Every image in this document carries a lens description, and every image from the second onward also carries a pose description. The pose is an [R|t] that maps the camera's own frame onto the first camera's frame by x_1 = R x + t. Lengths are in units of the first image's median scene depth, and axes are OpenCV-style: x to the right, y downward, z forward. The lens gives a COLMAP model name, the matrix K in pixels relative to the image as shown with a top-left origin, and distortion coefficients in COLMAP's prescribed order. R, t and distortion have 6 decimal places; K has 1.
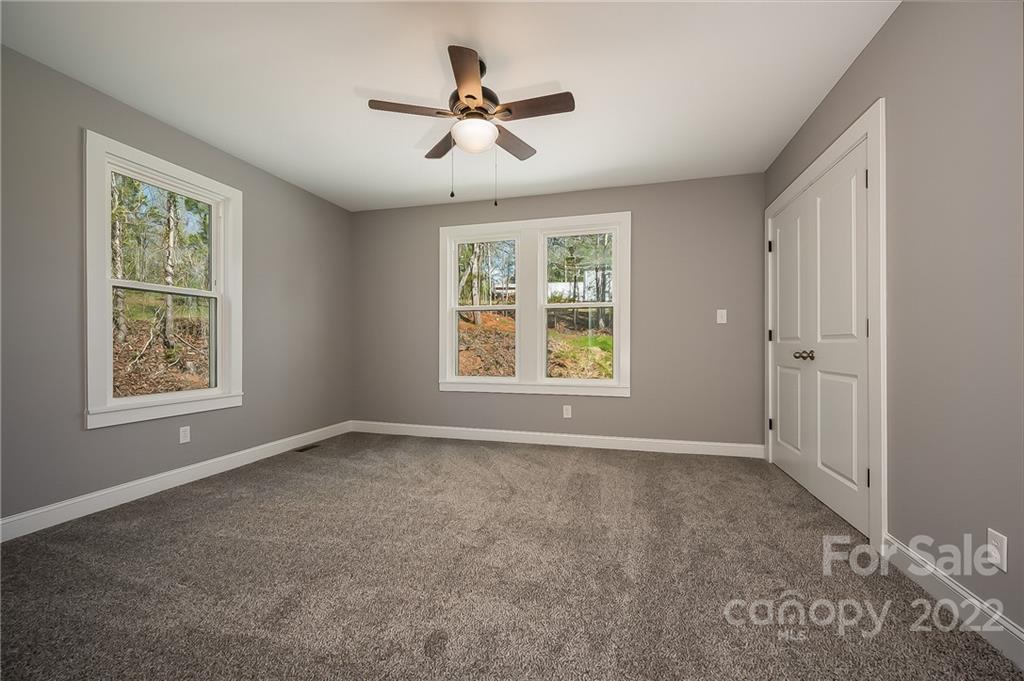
lens RADIAL K [[407.1, 0, 512.5], [0, 407.1, 344.1], [0, 0, 1]] dist [0.000912, -0.000949]
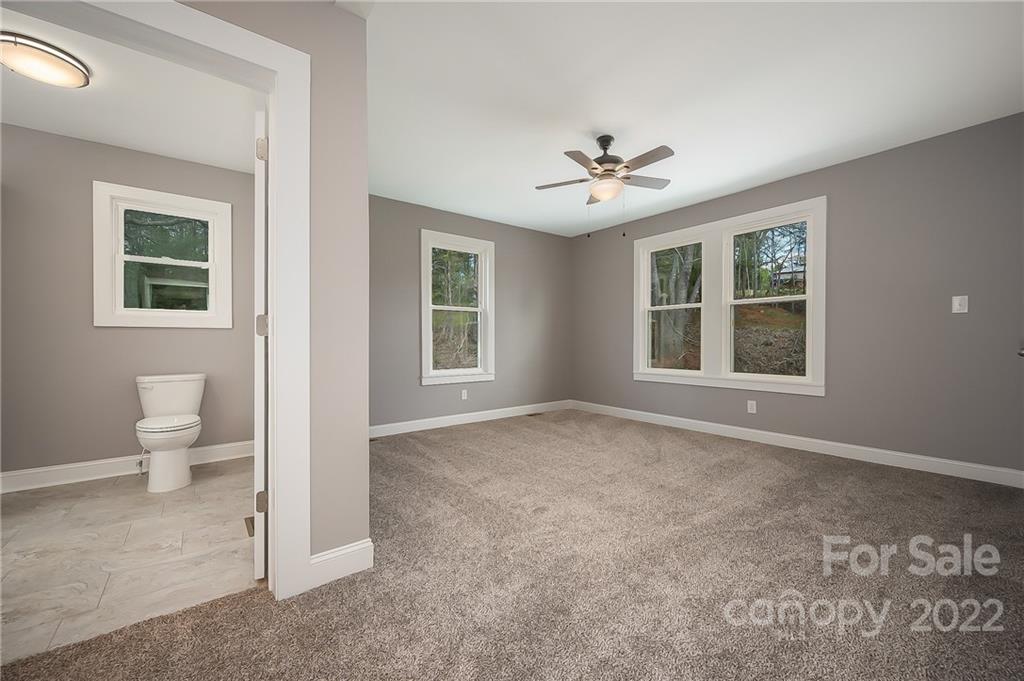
lens RADIAL K [[407.1, 0, 505.4], [0, 407.1, 340.8], [0, 0, 1]] dist [0.000912, -0.000949]
pose [[0.790388, -0.003353, -0.612597, 0.365335], [0.003814, 0.999993, -0.000553, 0.001132], [0.612595, -0.001899, 0.790395, -0.228535]]
